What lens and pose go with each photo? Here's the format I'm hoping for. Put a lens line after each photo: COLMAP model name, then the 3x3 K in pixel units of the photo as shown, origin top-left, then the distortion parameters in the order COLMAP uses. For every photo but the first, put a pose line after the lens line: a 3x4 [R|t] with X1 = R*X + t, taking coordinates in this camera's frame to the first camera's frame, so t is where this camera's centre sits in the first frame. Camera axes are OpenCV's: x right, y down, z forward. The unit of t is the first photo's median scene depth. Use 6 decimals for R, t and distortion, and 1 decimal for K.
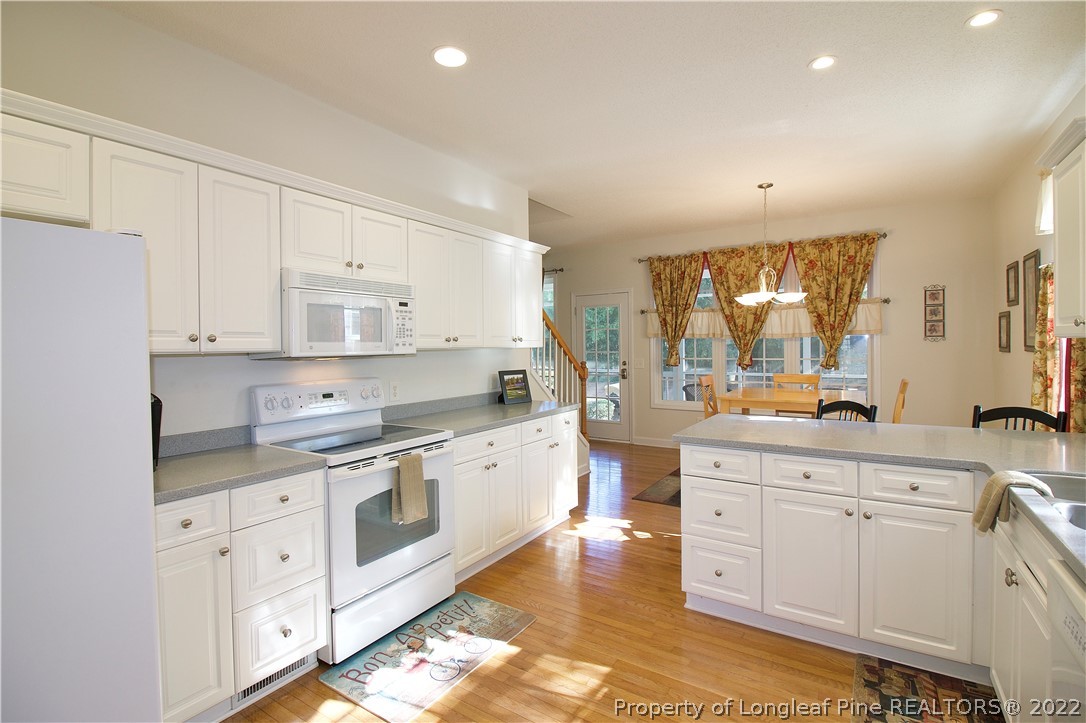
lens RADIAL K [[512.3, 0, 534.4], [0, 512.3, 354.5], [0, 0, 1]] dist [-0.021302, -0.003337]
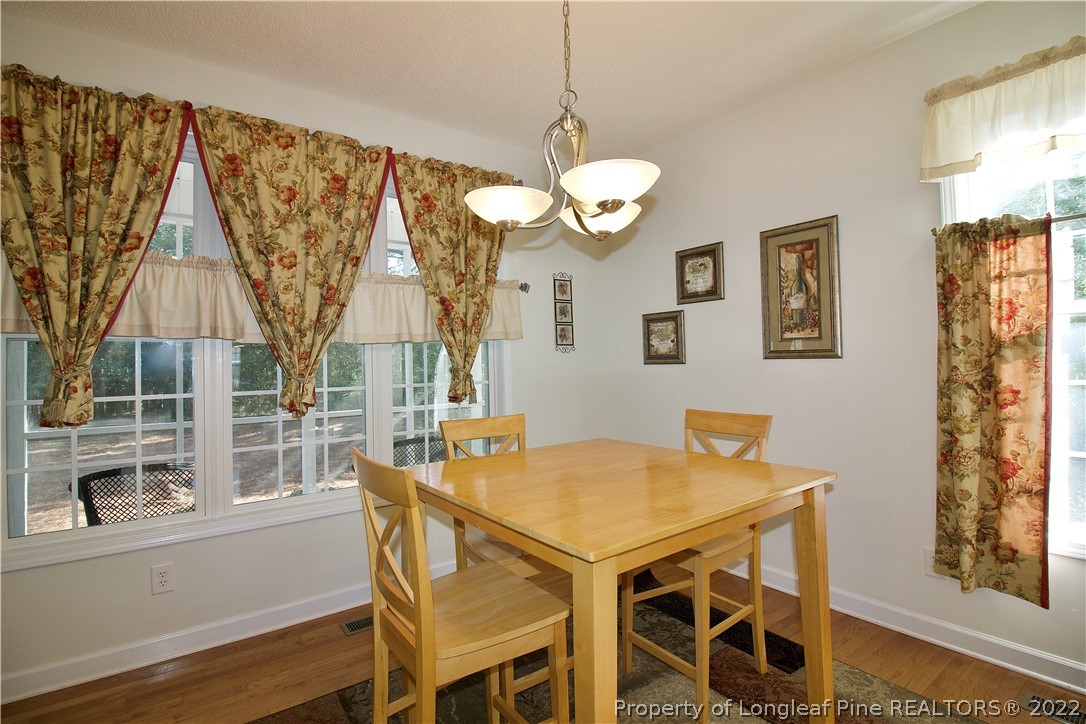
lens RADIAL K [[512.3, 0, 539.9], [0, 512.3, 354.5], [0, 0, 1]] dist [-0.021302, -0.003337]
pose [[0.359371, 0.018618, 0.933009, 0.092404], [0.035525, 0.998803, -0.033614, 0.000358], [-0.932518, 0.045225, 0.358280, 0.660214]]
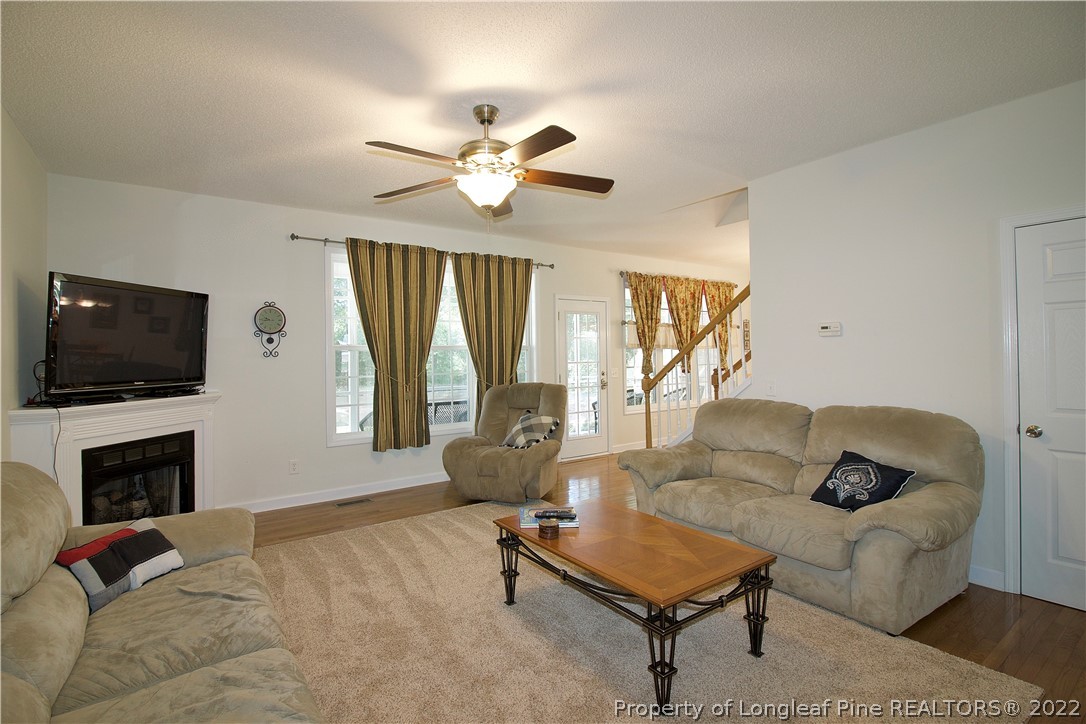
lens RADIAL K [[512.3, 0, 544.4], [0, 512.3, 355.5], [0, 0, 1]] dist [-0.021302, -0.003337]
pose [[0.376949, 0.002961, 0.926229, -0.890075], [0.020286, 0.999729, -0.011451, -0.009039], [-0.926012, 0.023106, 0.376787, 0.837522]]
